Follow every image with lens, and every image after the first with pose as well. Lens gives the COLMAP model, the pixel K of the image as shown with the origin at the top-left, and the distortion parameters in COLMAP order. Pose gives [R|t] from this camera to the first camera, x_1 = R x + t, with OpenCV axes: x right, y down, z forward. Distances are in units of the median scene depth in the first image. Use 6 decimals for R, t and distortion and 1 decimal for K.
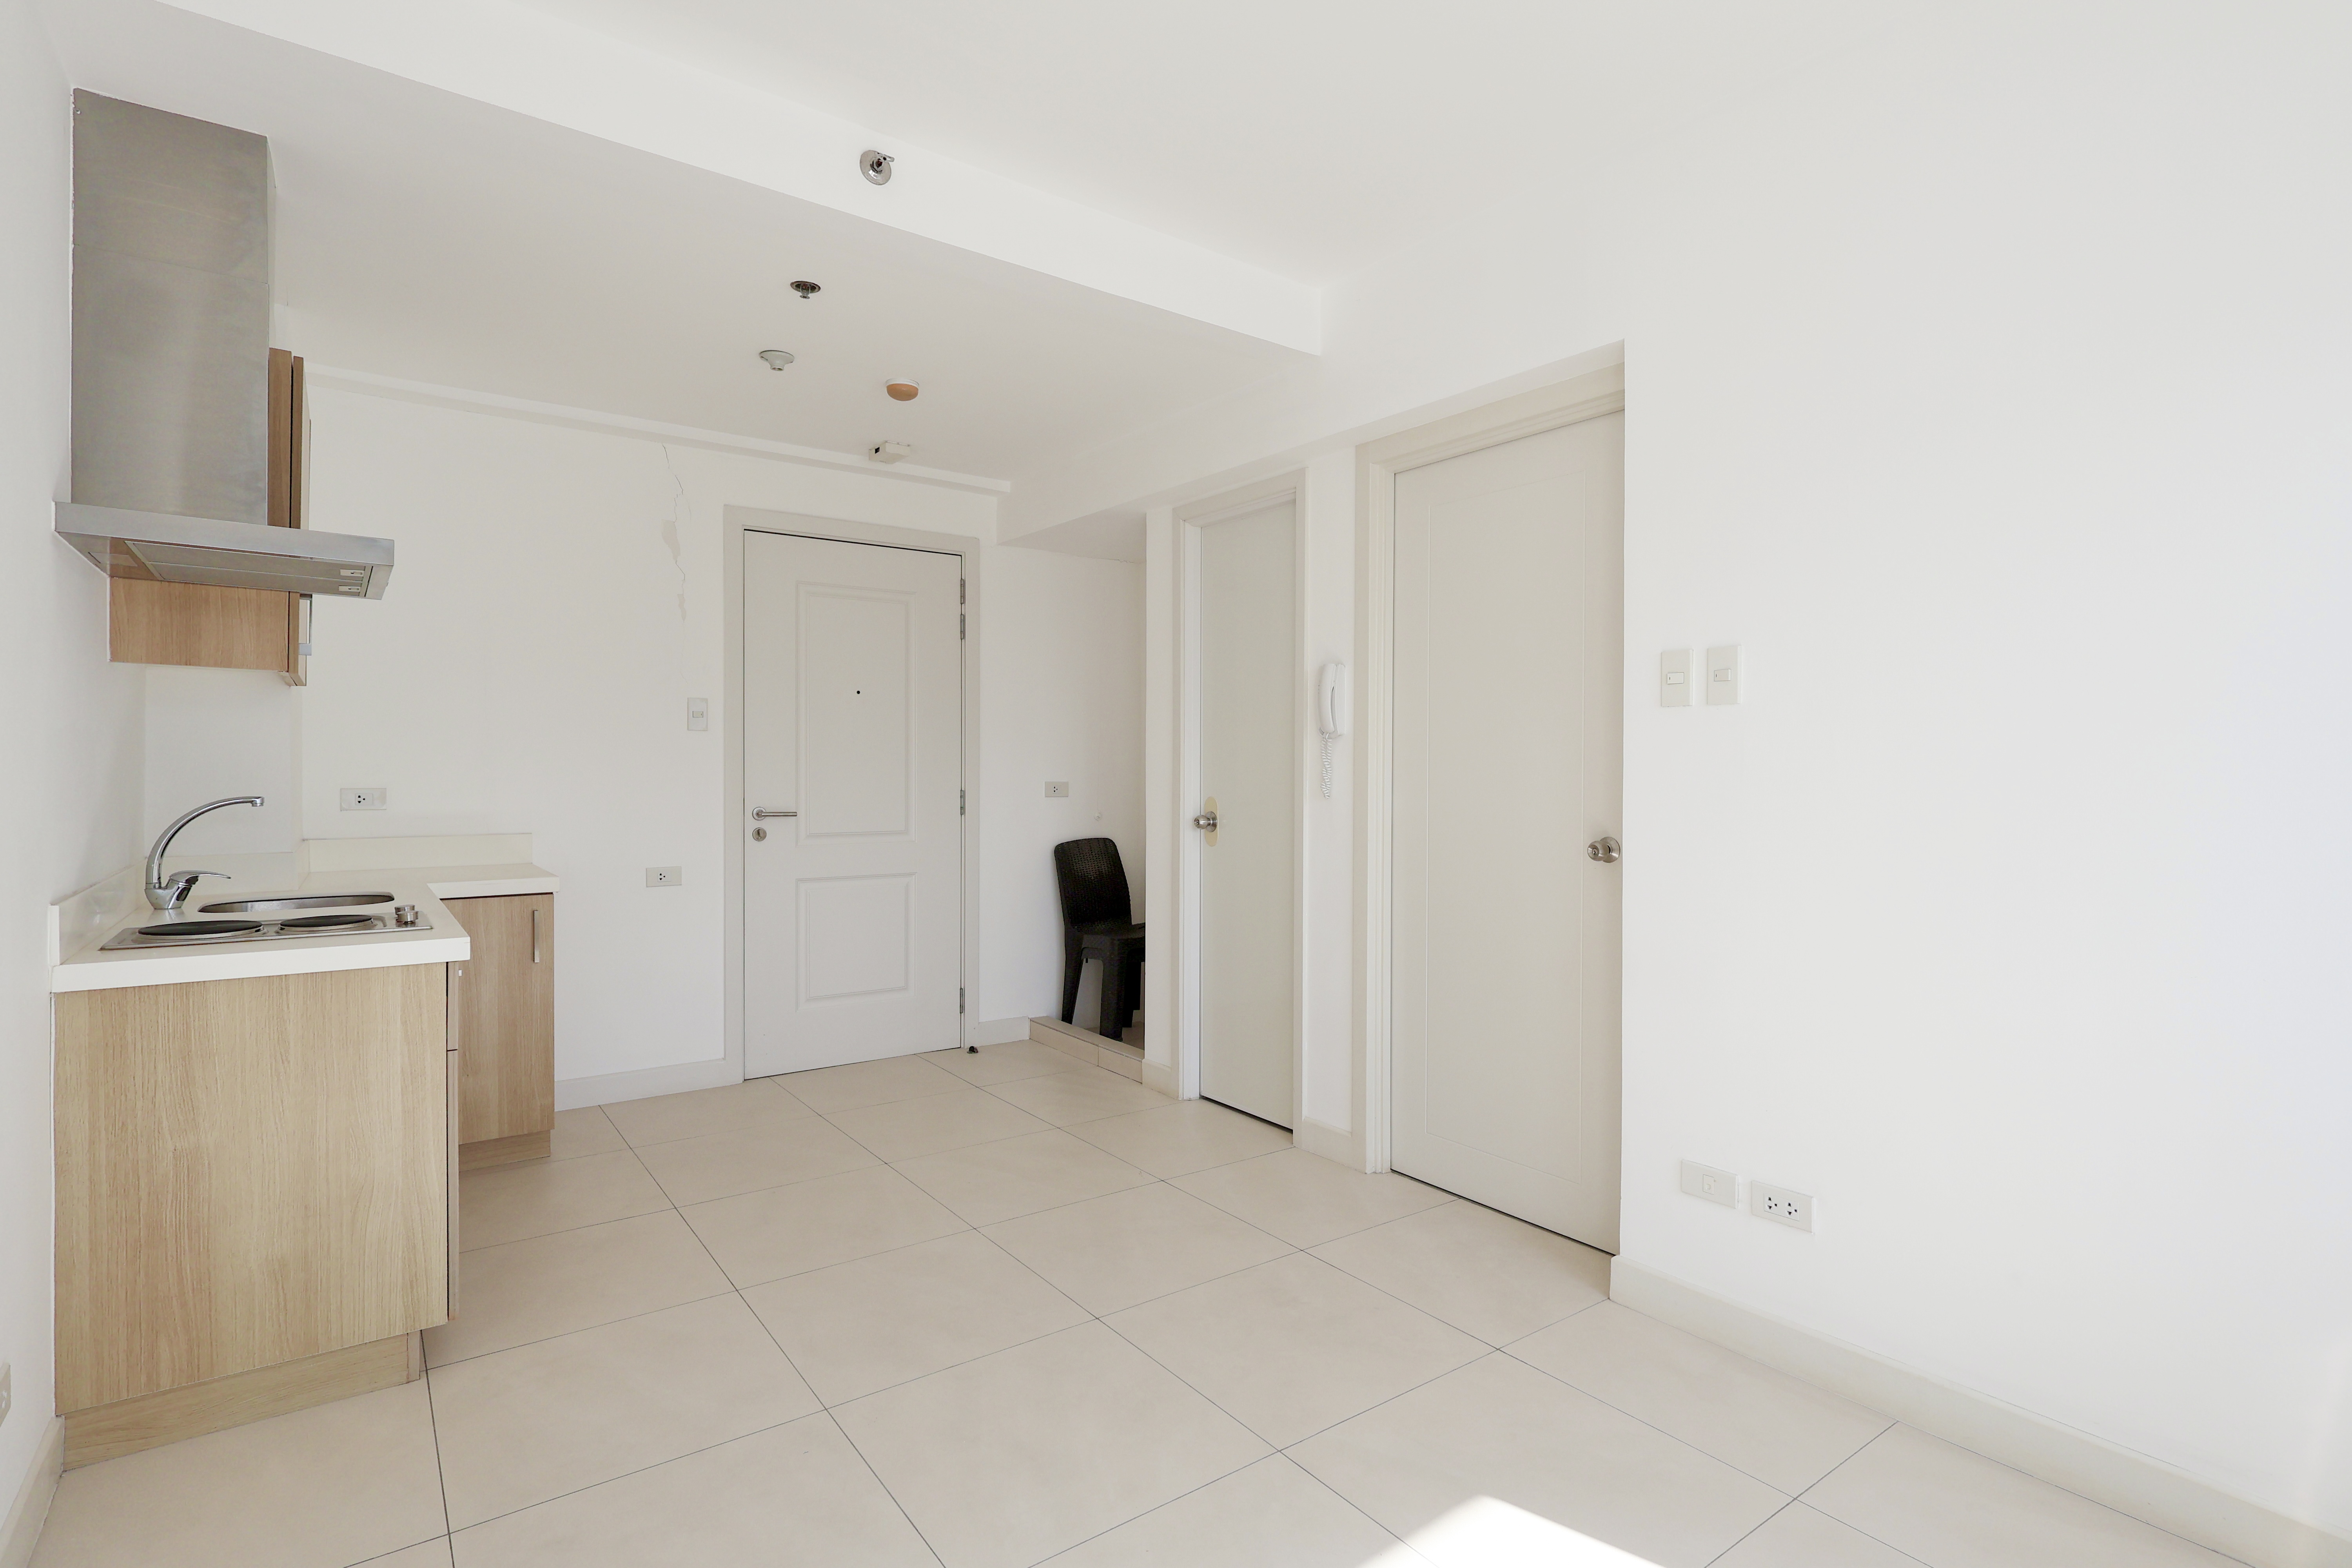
lens RADIAL K [[1153.2, 0, 1172.2], [0, 1153.2, 782.1], [0, 0, 1]] dist [-0.001216, 0.000083]
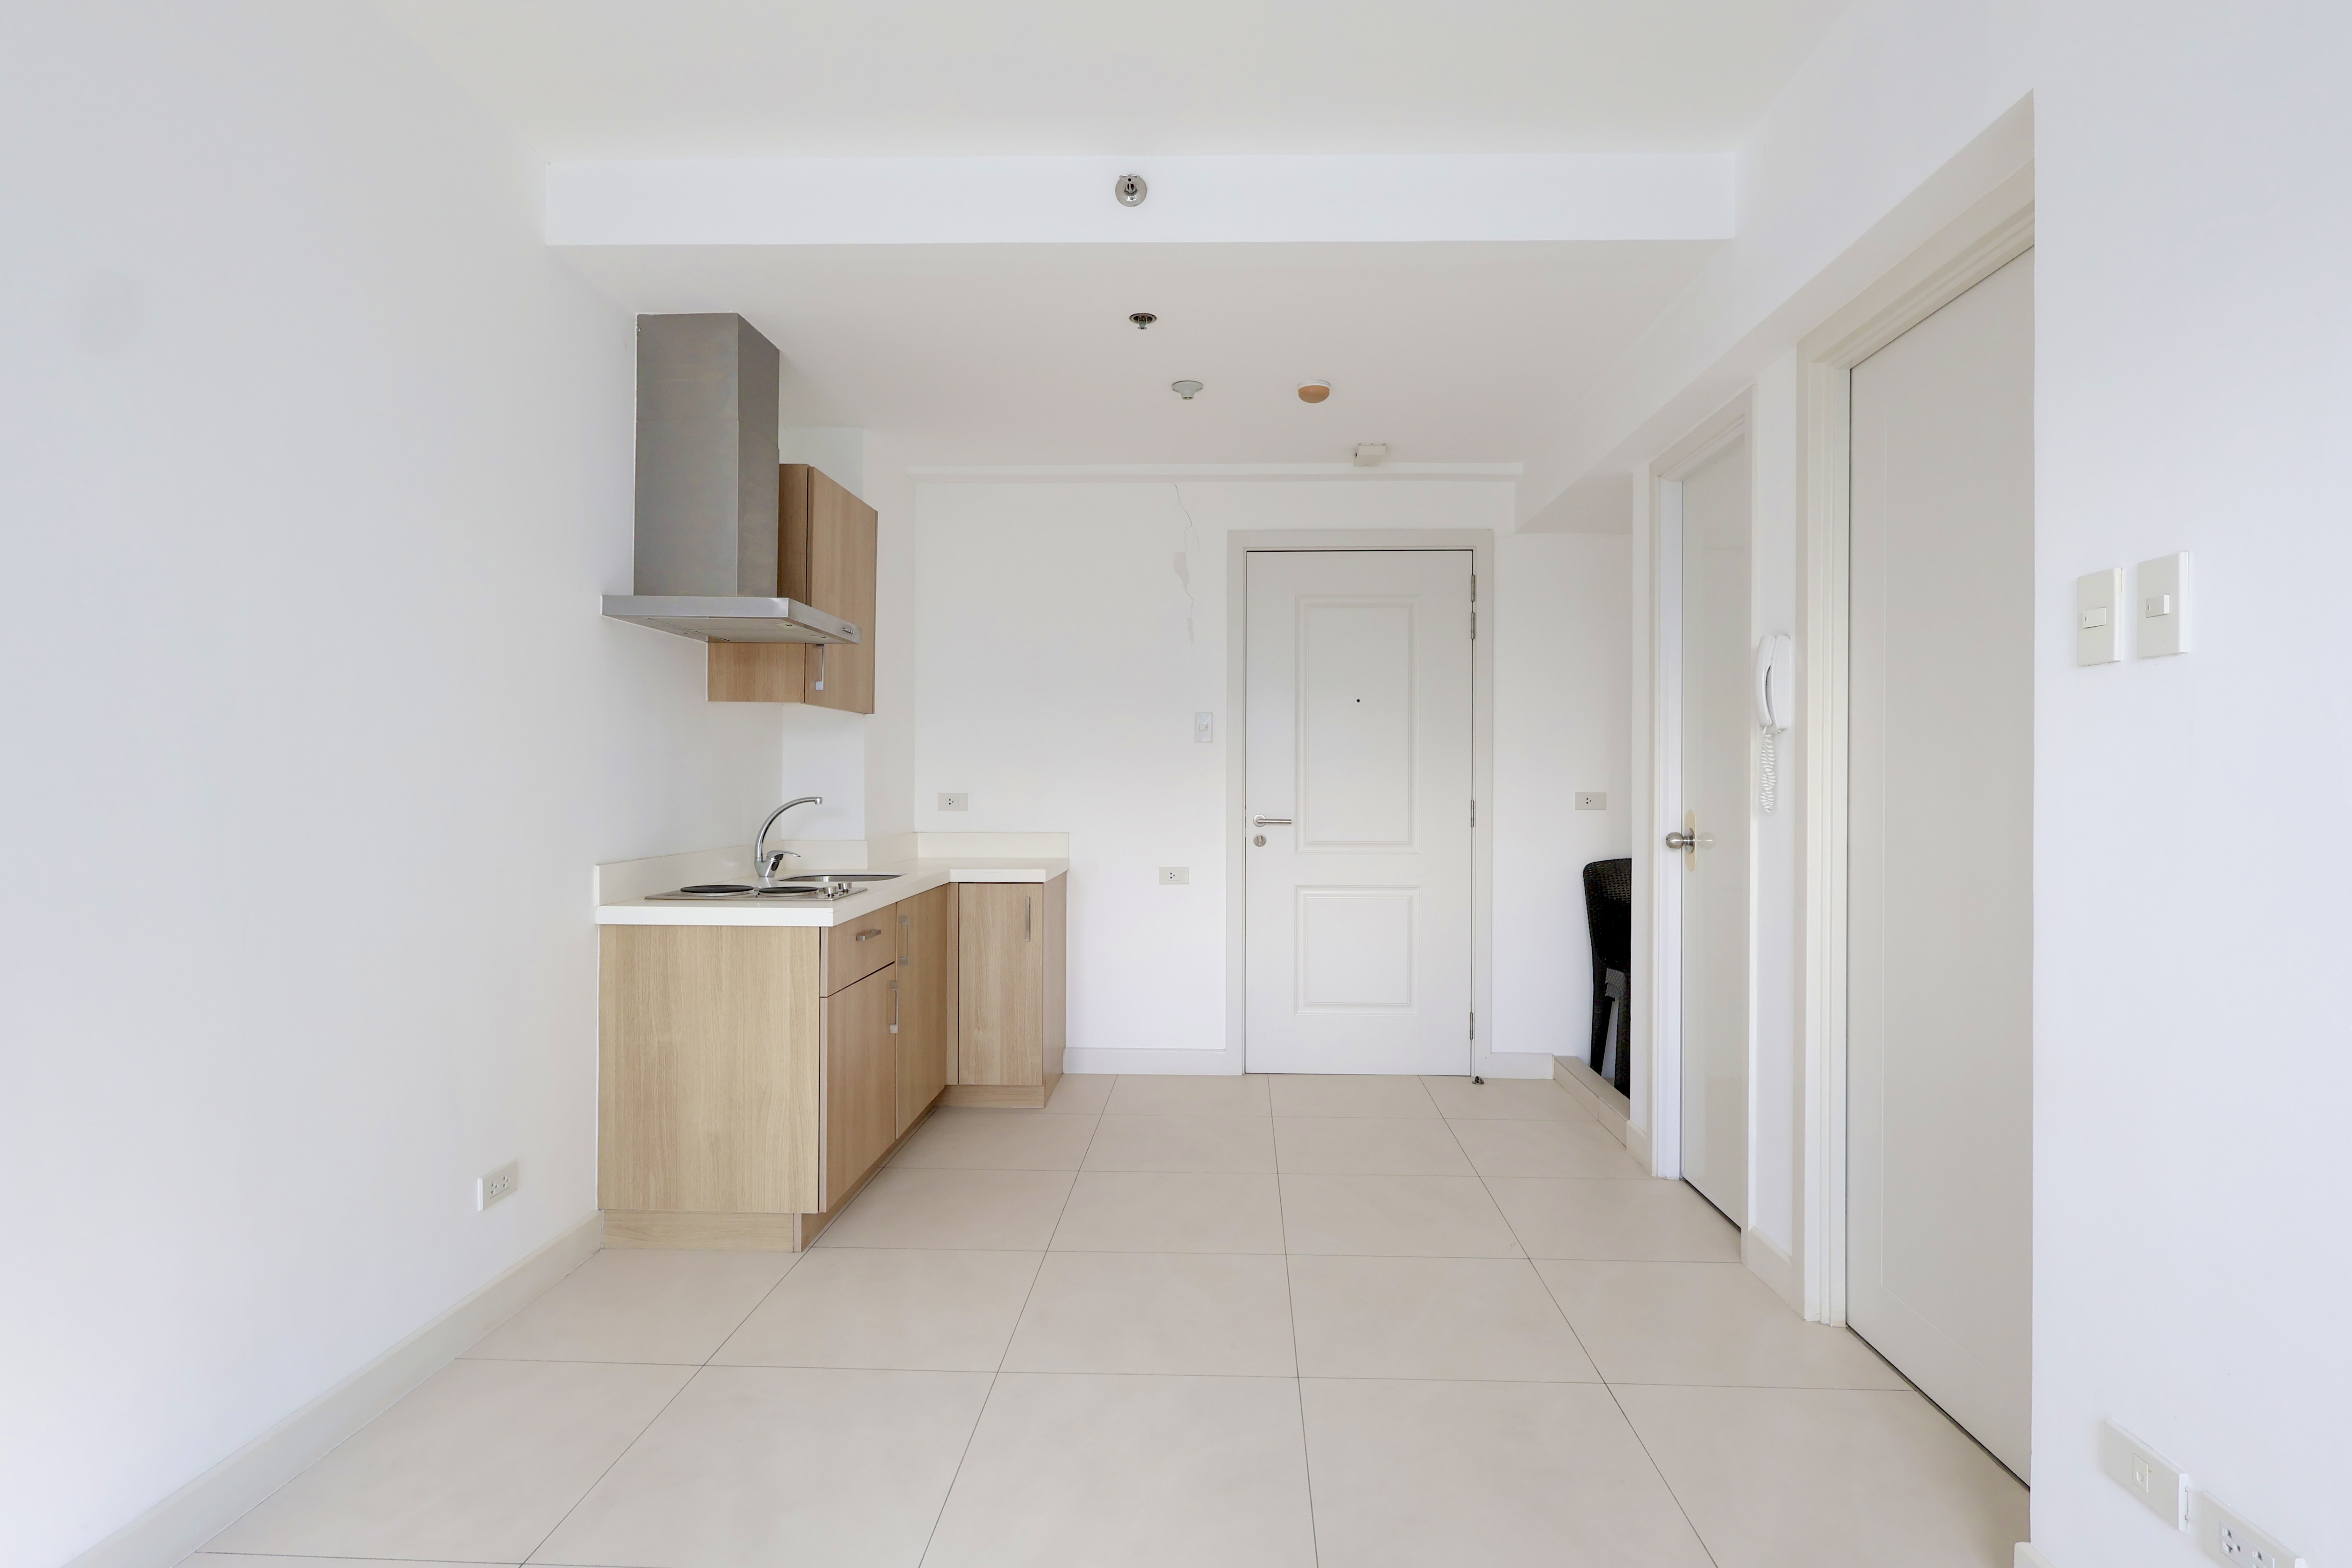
lens RADIAL K [[1169.6, 0, 1184.3], [0, 1169.6, 781.0], [0, 0, 1]] dist [-0.000843, 0.000351]
pose [[0.783165, -0.000561, -0.621814, 0.322501], [-0.007489, 0.999919, -0.010334, 0.004253], [0.621769, 0.012750, 0.783097, 0.160680]]
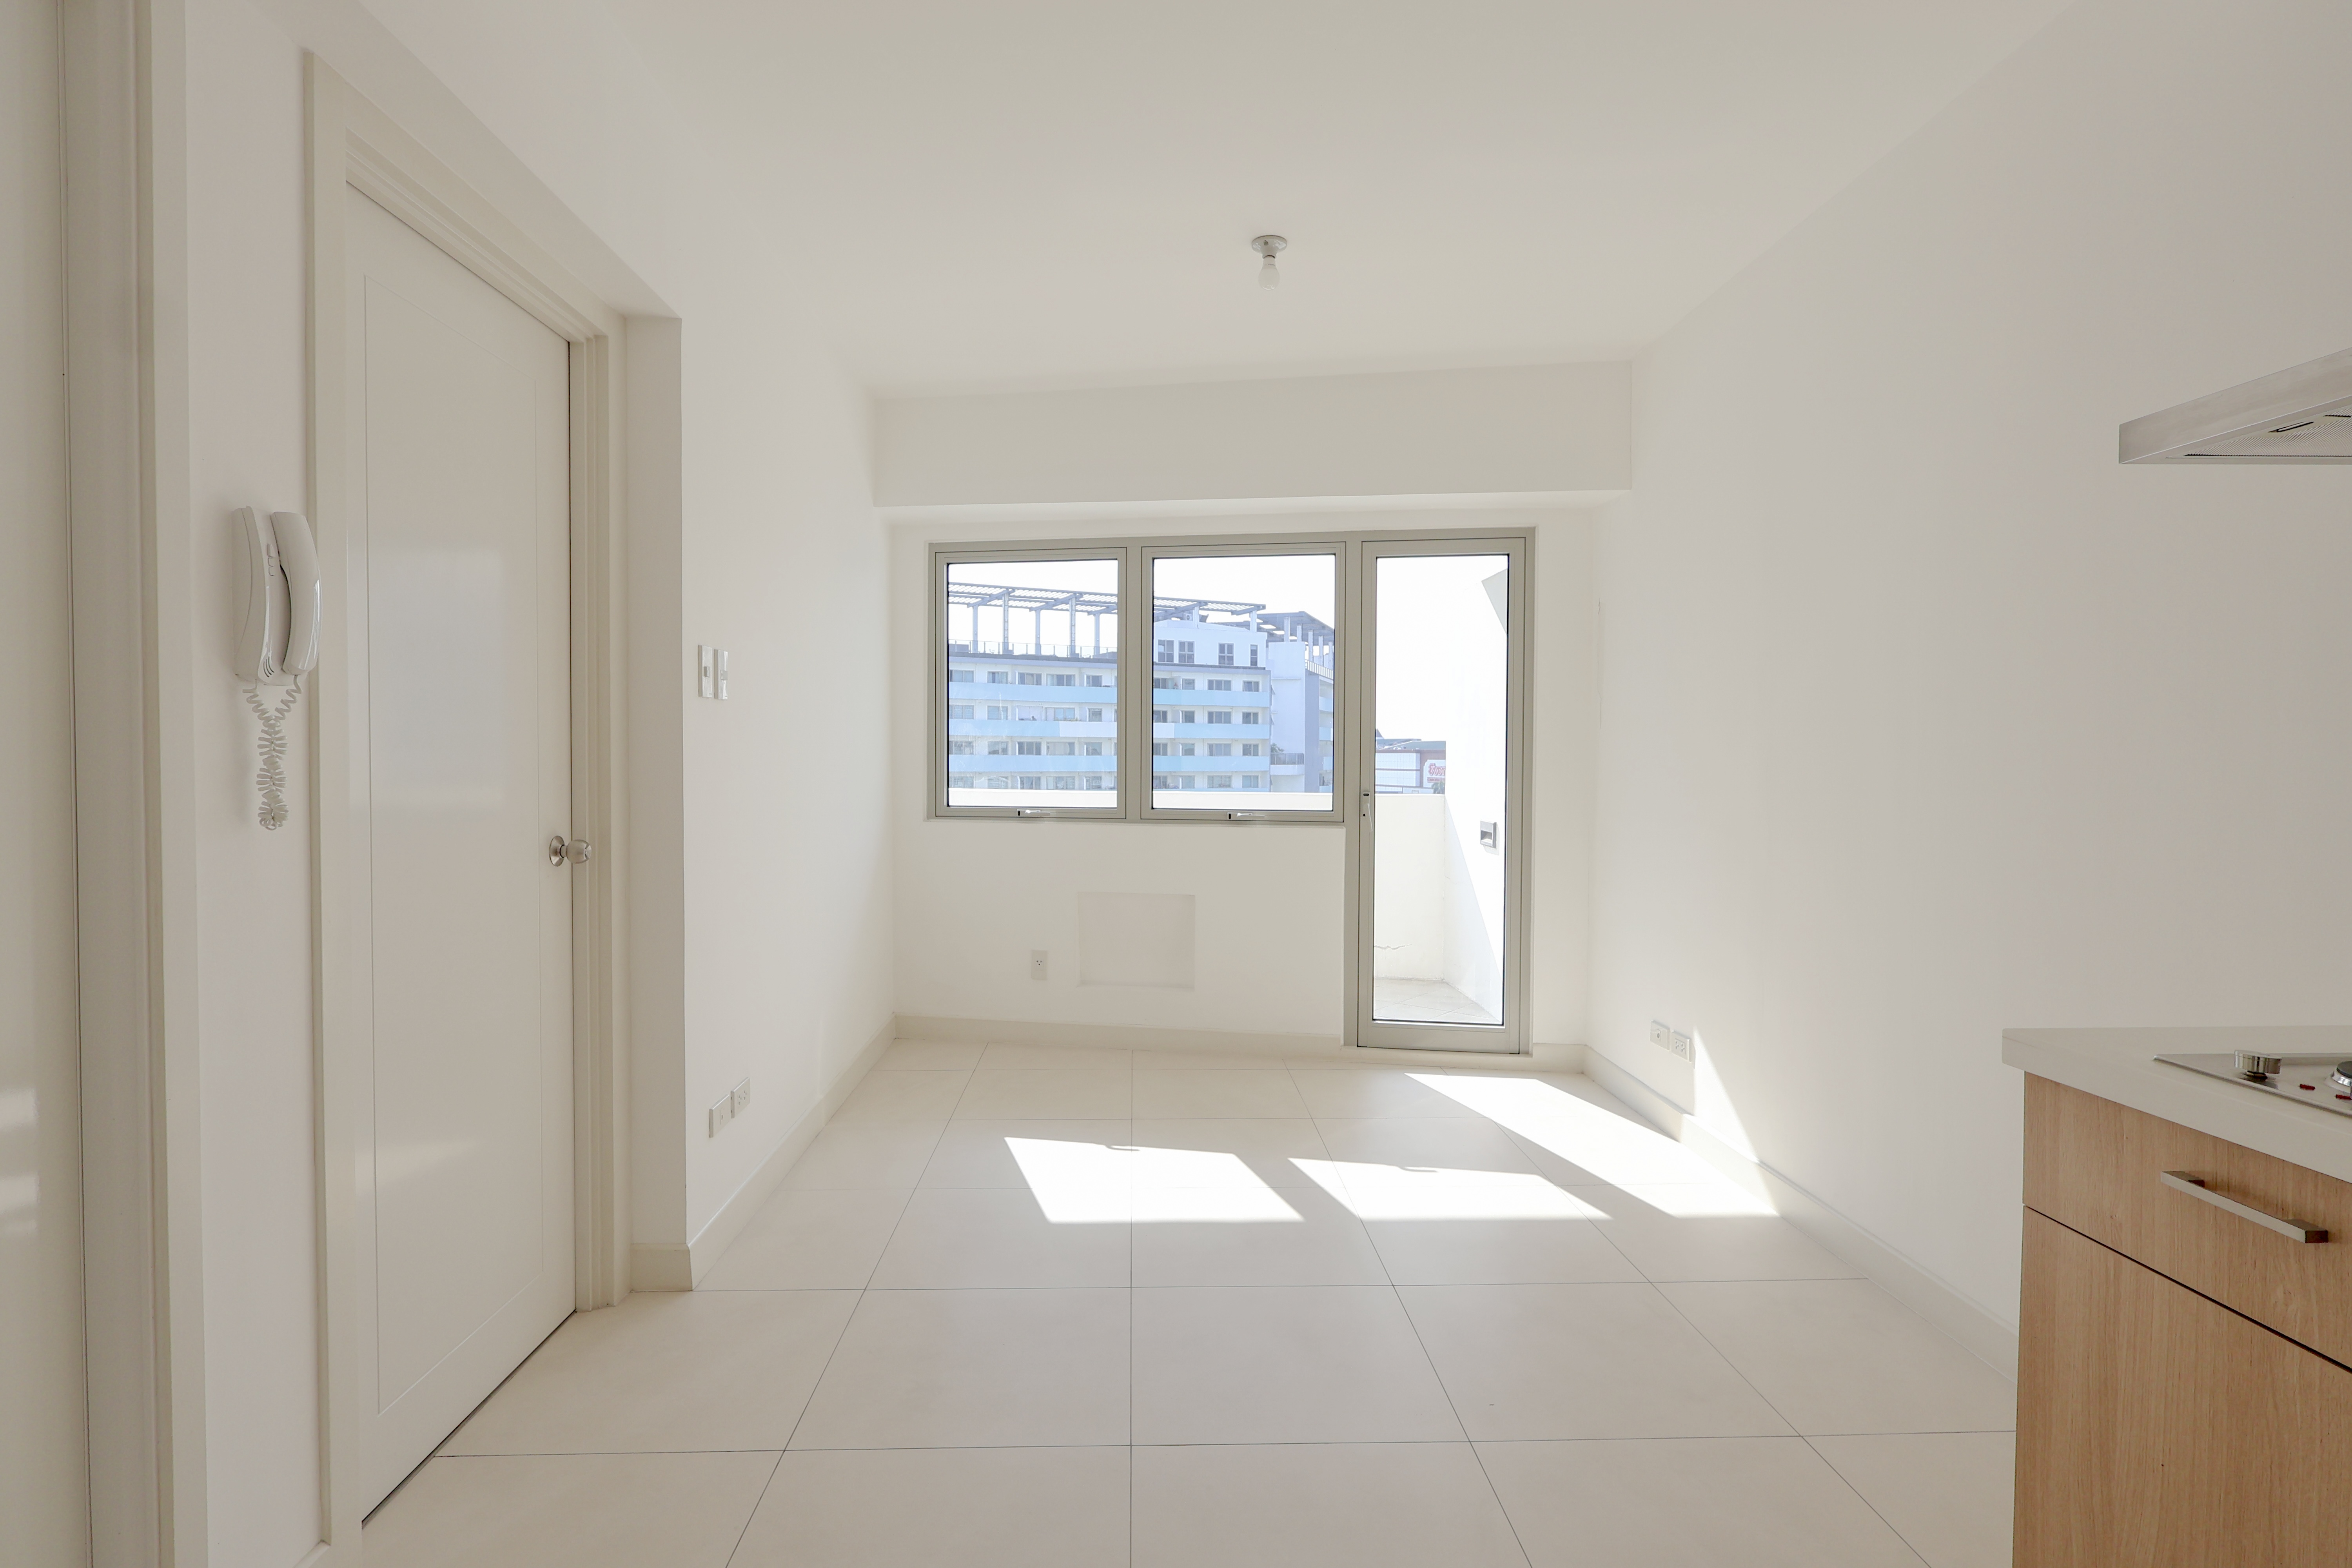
lens RADIAL K [[1153.2, 0, 1172.2], [0, 1153.2, 782.1], [0, 0, 1]] dist [-0.001216, 0.000083]
pose [[-0.828951, -0.020816, 0.558934, -0.390475], [-0.001905, 0.999407, 0.034395, -0.017655], [-0.559318, 0.027447, -0.828499, 1.207857]]
